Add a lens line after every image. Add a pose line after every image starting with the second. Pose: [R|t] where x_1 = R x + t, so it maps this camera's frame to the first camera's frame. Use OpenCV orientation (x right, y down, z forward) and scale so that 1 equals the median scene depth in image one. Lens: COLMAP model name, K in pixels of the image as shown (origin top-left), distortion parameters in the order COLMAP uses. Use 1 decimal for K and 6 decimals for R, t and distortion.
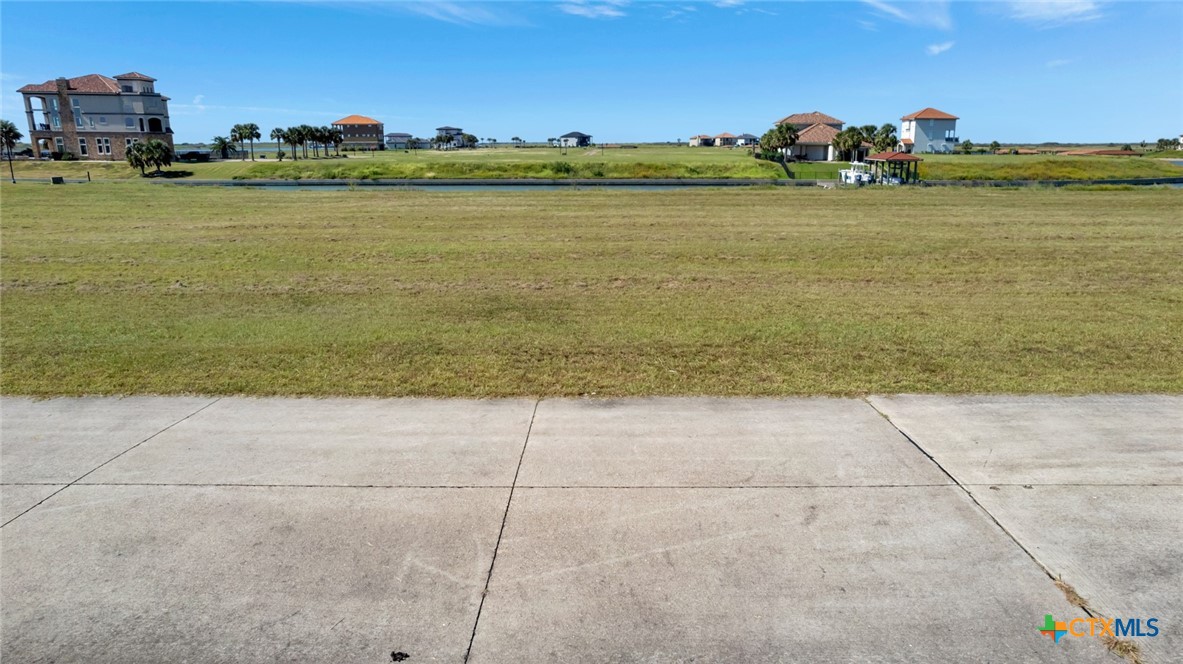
lens RADIAL K [[758.2, 0, 594.5], [0, 758.2, 338.2], [0, 0, 1]] dist [-0.064351, 0.064136]
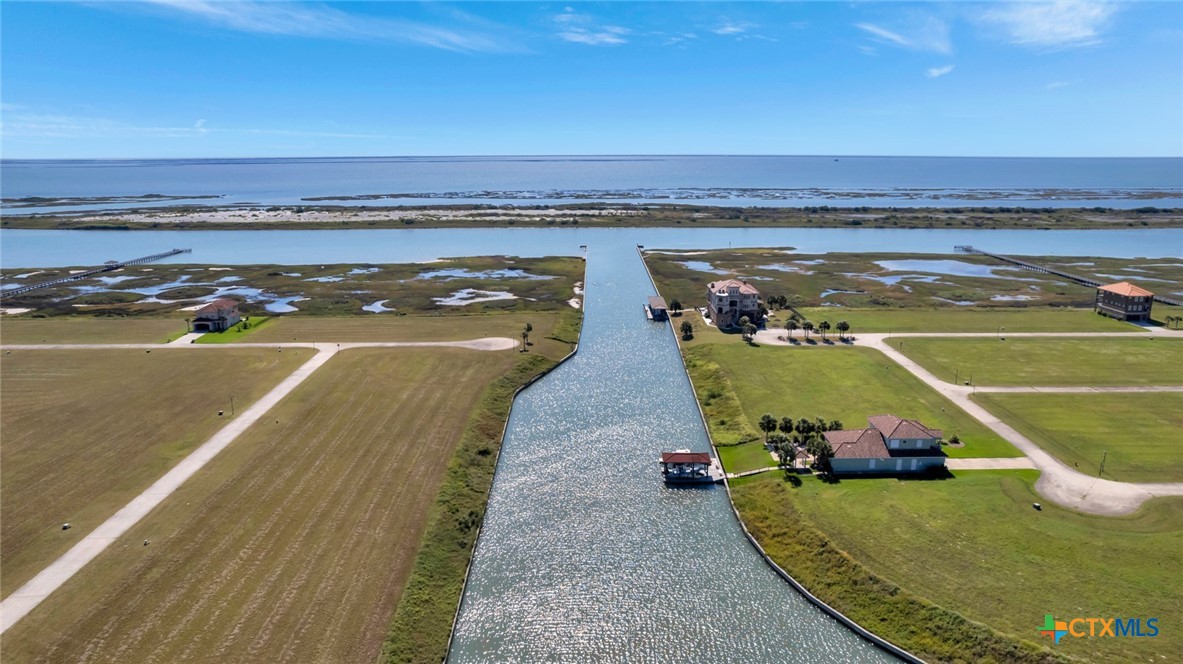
lens RADIAL K [[752.9, 0, 596.8], [0, 752.9, 351.2], [0, 0, 1]] dist [-0.075555, 0.065595]
pose [[0.034623, 0.256323, -0.965971, 1.506145], [-0.249154, 0.938246, 0.240036, -0.636943], [0.967845, 0.232365, 0.096349, 0.556367]]
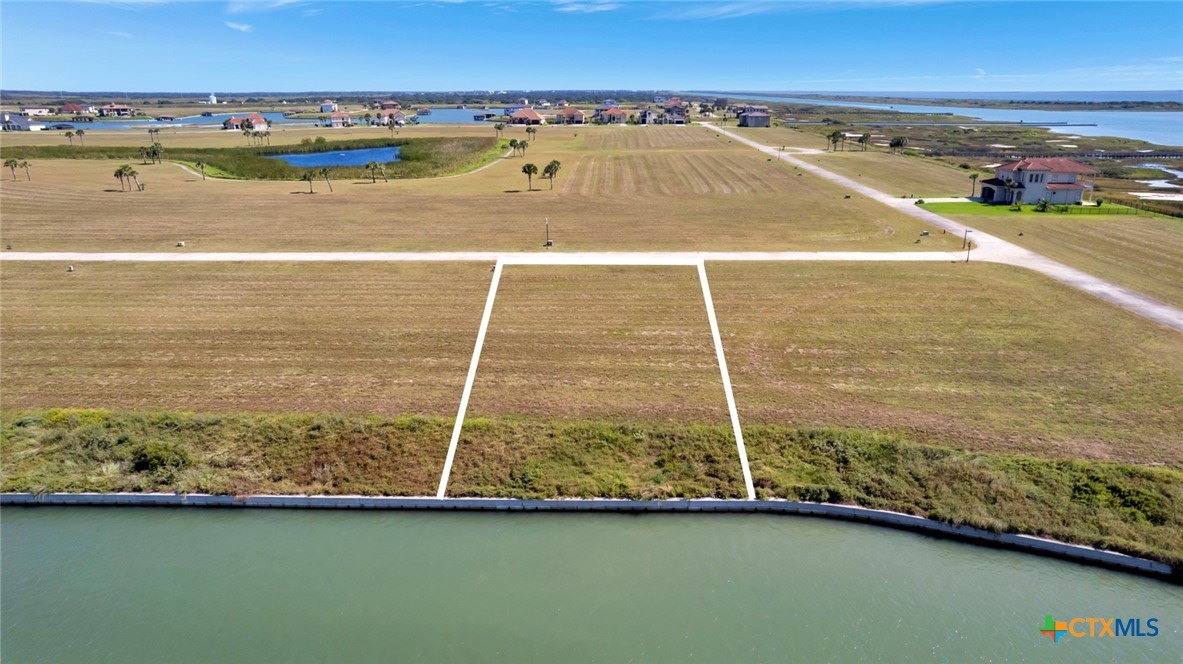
lens RADIAL K [[757.7, 0, 605.5], [0, 757.7, 328.7], [0, 0, 1]] dist [-0.064972, 0.074364]
pose [[-1.000000, -0.000262, 0.000769, -0.000079], [0.000189, 0.845626, 0.533776, -0.384222], [-0.000790, 0.533776, -0.845626, 0.846446]]
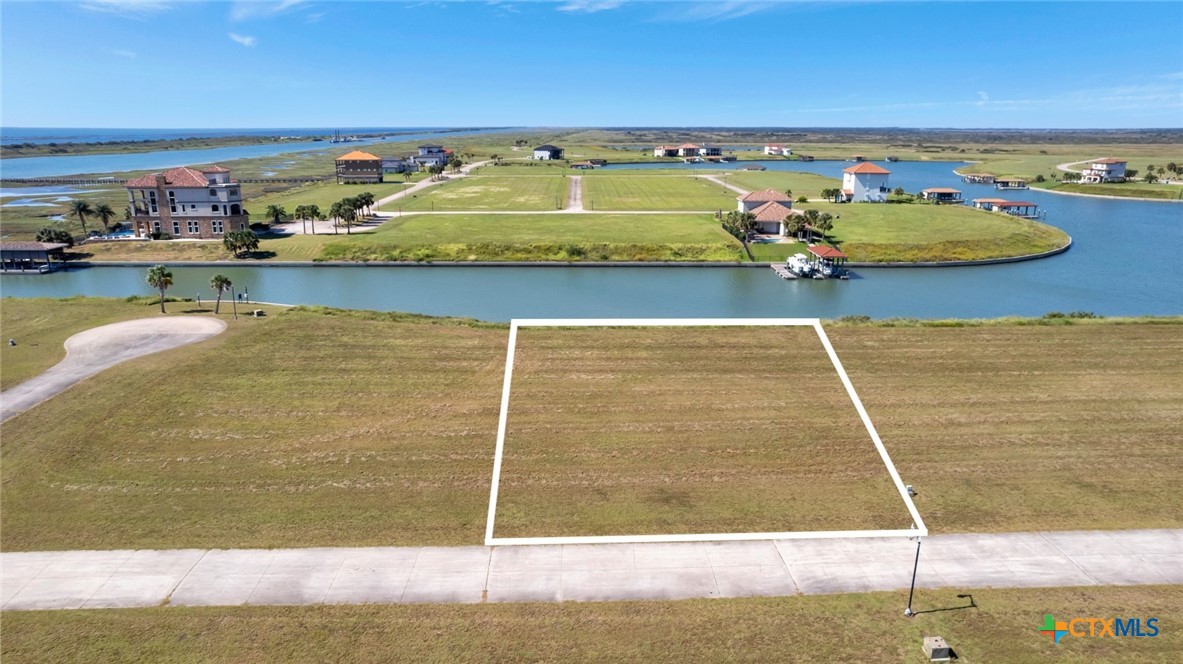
lens RADIAL K [[762.1, 0, 591.5], [0, 762.1, 332.0], [0, 0, 1]] dist [-0.057817, 0.065817]
pose [[0.998738, -0.012850, 0.048544, -0.077323], [0.012205, 0.999834, 0.013565, -0.102551], [-0.048710, -0.012955, 0.998729, -0.287274]]
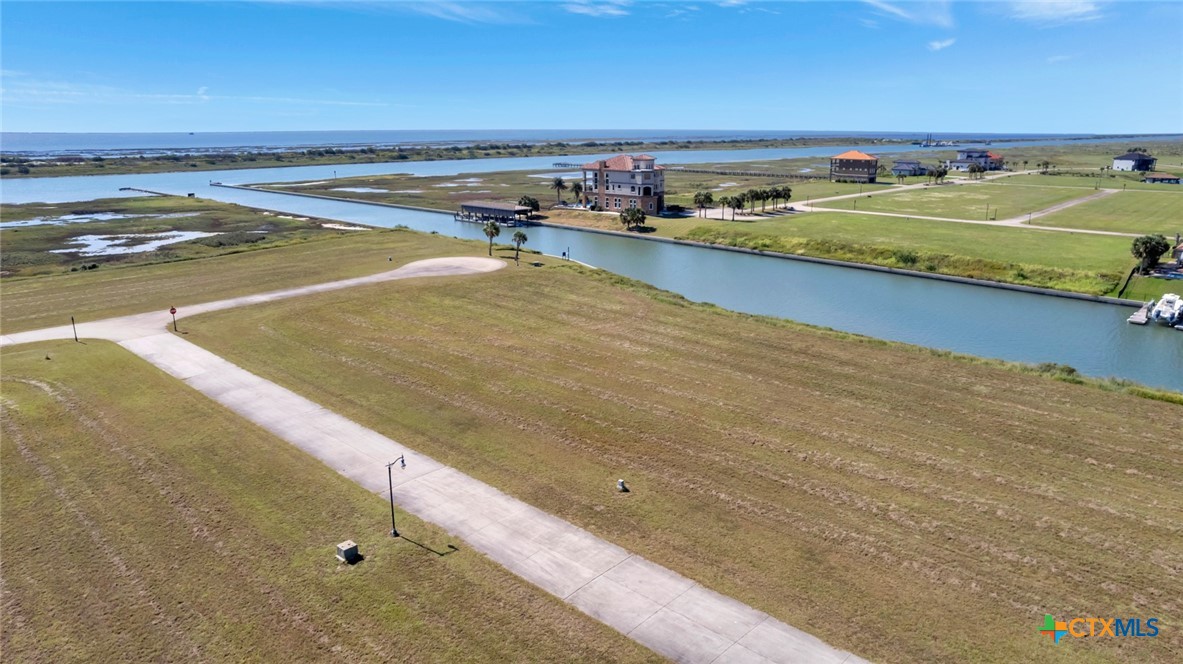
lens RADIAL K [[756.8, 0, 596.9], [0, 756.8, 332.3], [0, 0, 1]] dist [-0.086544, 0.069216]
pose [[0.751672, 0.171947, -0.636729, 0.350170], [-0.164413, 0.983791, 0.071577, -0.112425], [0.638716, 0.050885, 0.767758, -0.194609]]
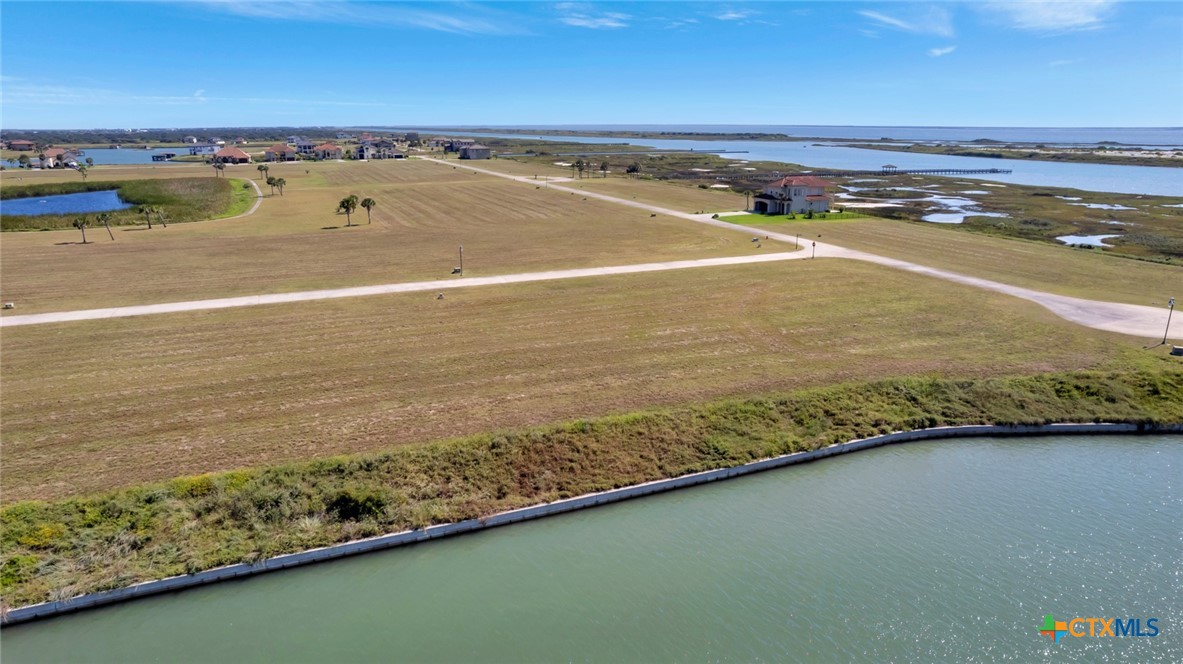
lens RADIAL K [[752.9, 0, 596.8], [0, 752.9, 351.2], [0, 0, 1]] dist [-0.075555, 0.065595]
pose [[-0.916138, 0.115954, -0.383725, 0.281169], [-0.101587, 0.858845, 0.502062, -0.376135], [0.387776, 0.498939, -0.775041, 0.843608]]
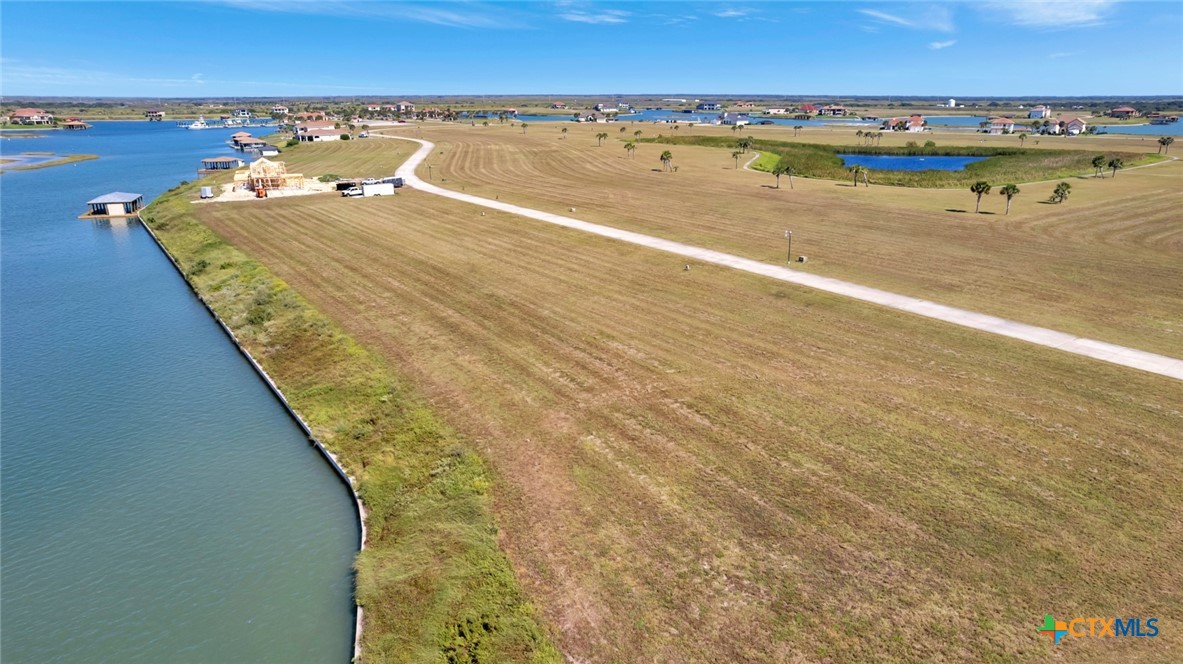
lens RADIAL K [[752.0, 0, 603.2], [0, 752.0, 331.9], [0, 0, 1]] dist [-0.064226, 0.066322]
pose [[-0.595294, -0.243381, 0.765762, -0.469656], [0.204431, 0.875786, 0.437272, -0.322079], [-0.777067, 0.416850, -0.471595, 0.612310]]
